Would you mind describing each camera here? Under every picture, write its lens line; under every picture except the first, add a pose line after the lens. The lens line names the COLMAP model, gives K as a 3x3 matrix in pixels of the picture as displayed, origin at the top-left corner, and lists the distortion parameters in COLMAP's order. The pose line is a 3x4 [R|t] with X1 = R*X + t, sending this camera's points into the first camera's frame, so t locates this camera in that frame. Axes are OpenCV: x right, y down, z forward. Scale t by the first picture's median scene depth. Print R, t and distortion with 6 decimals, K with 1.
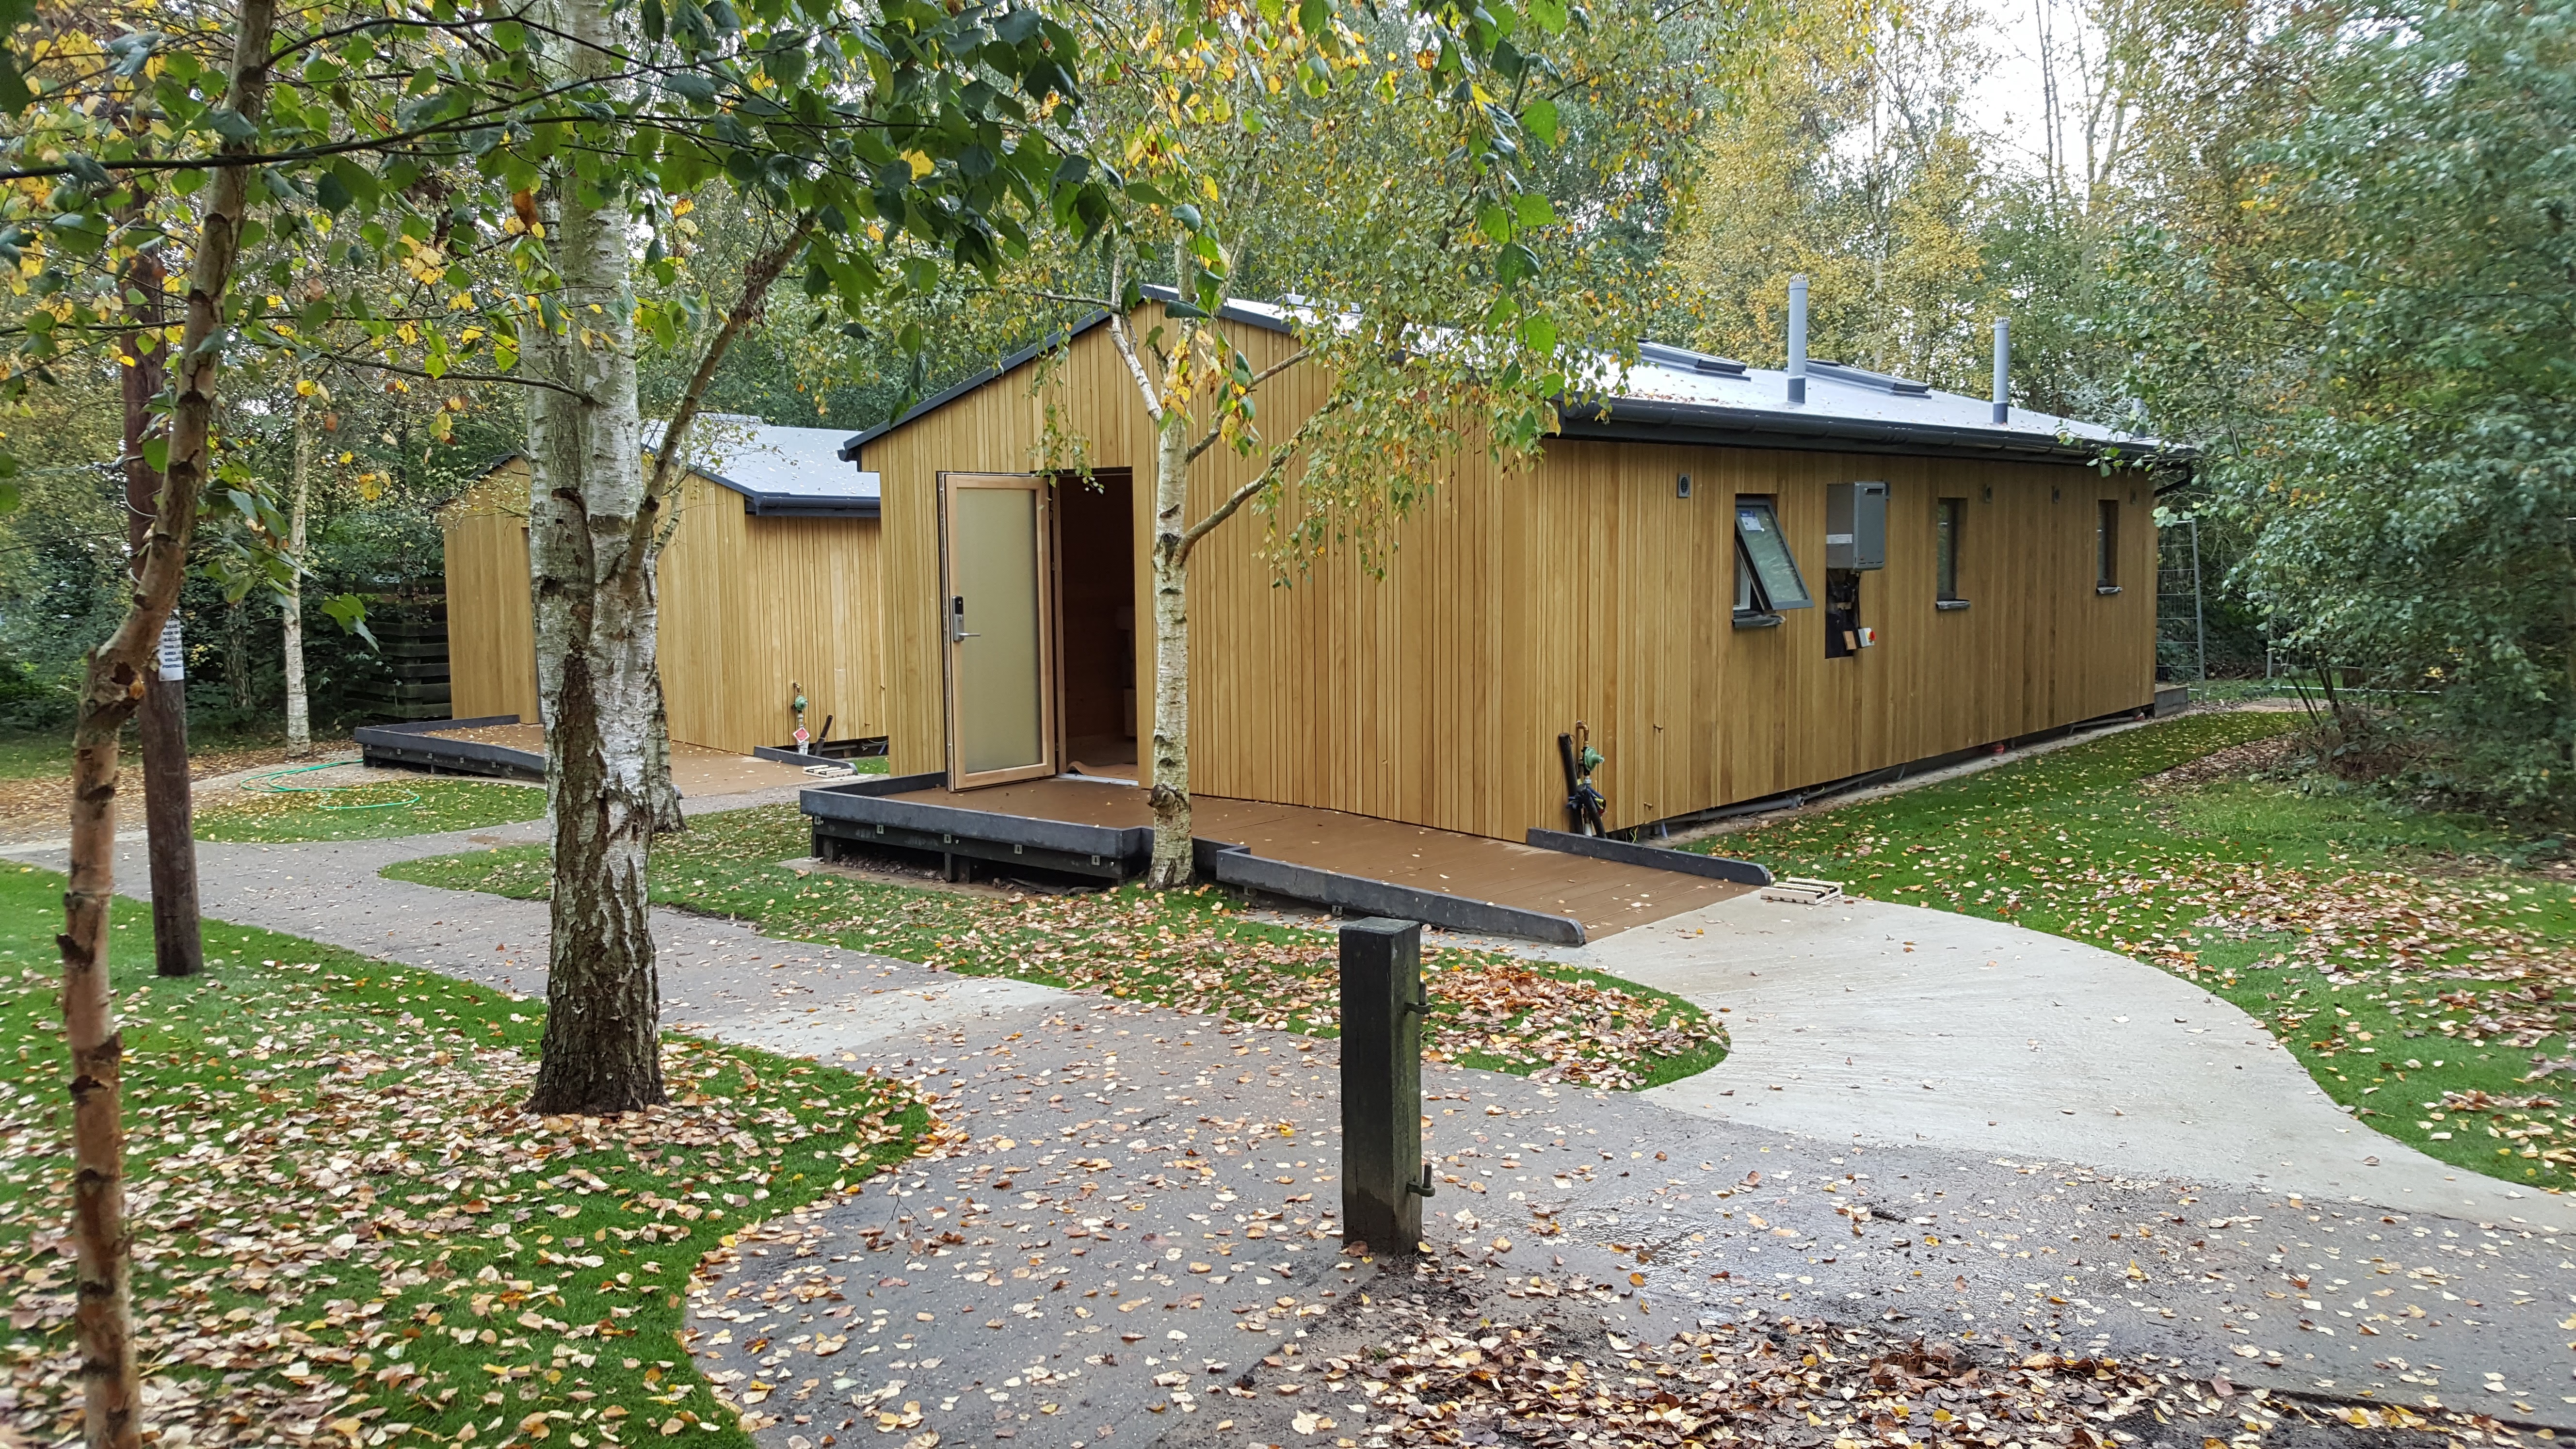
lens RADIAL K [[1927.9, 0, 1285.7], [0, 1927.9, 678.2], [0, 0, 1]] dist [0.211765, -0.516431]
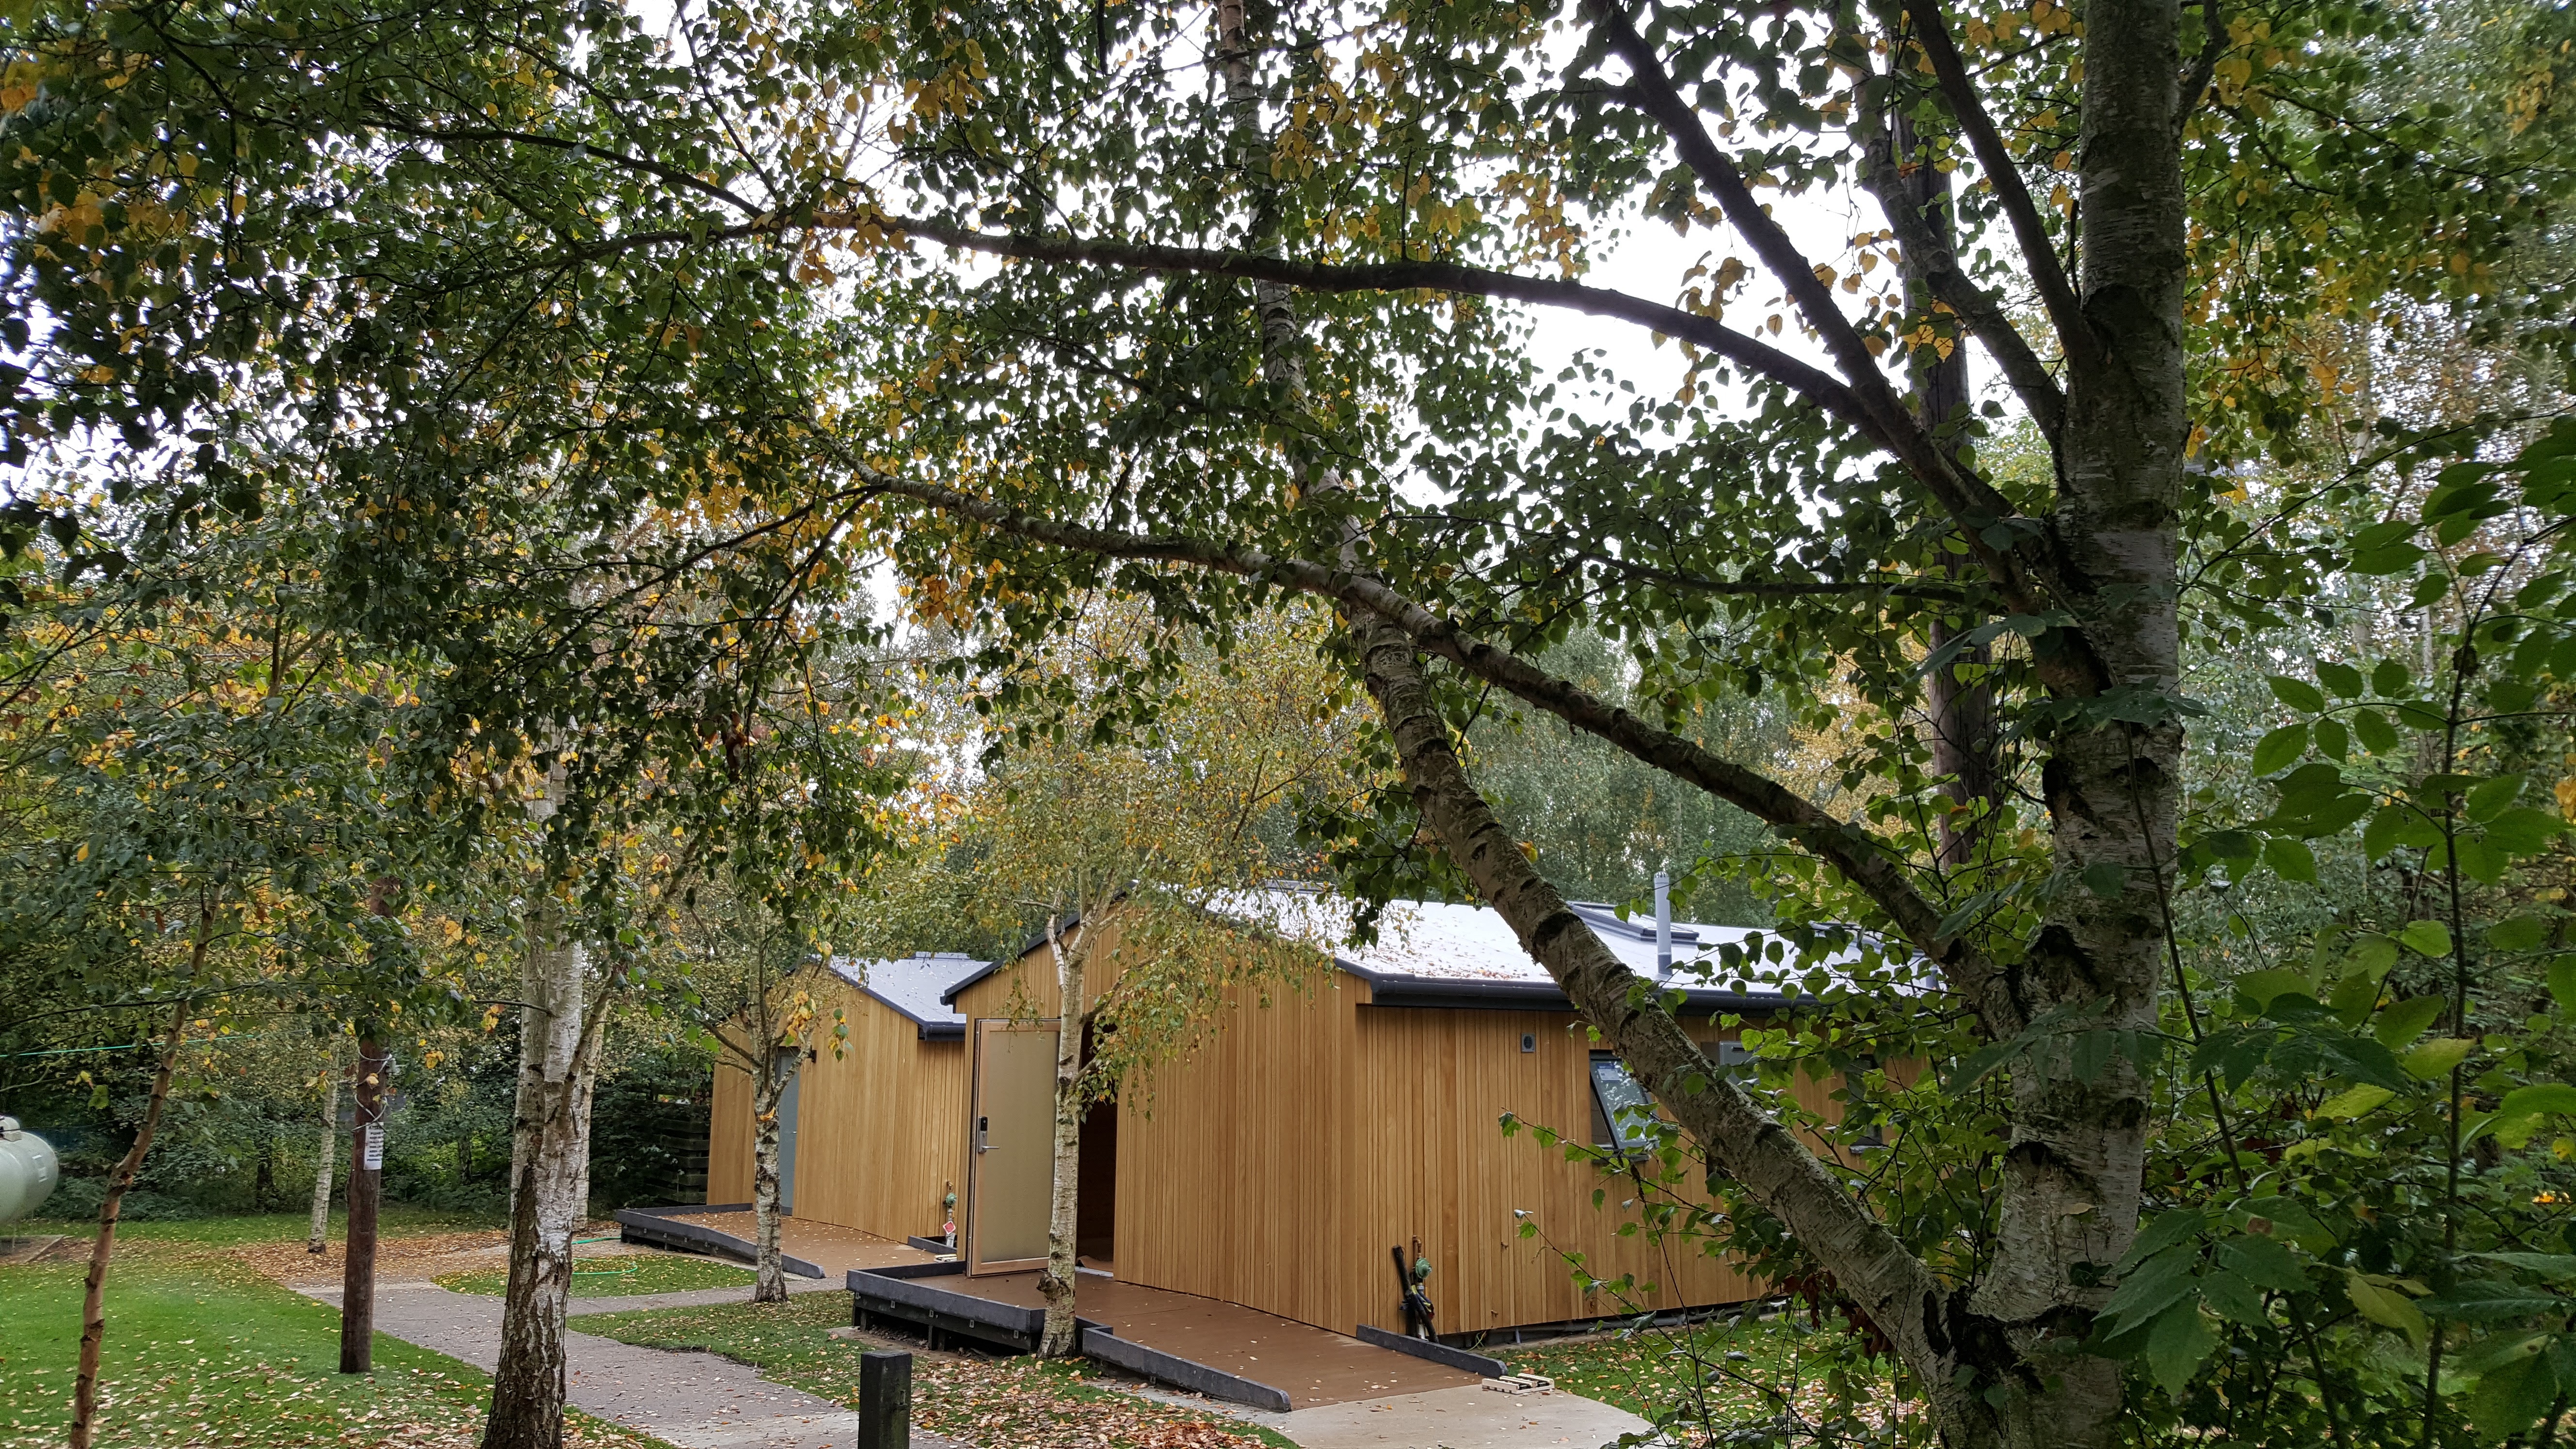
lens RADIAL K [[1927.9, 0, 1285.7], [0, 1927.9, 678.2], [0, 0, 1]] dist [0.211765, -0.516431]
pose [[0.980010, -0.015963, -0.198306, 0.332089], [-0.034243, 0.968364, -0.247180, -0.011927], [0.195978, 0.249030, 0.948460, -0.307544]]
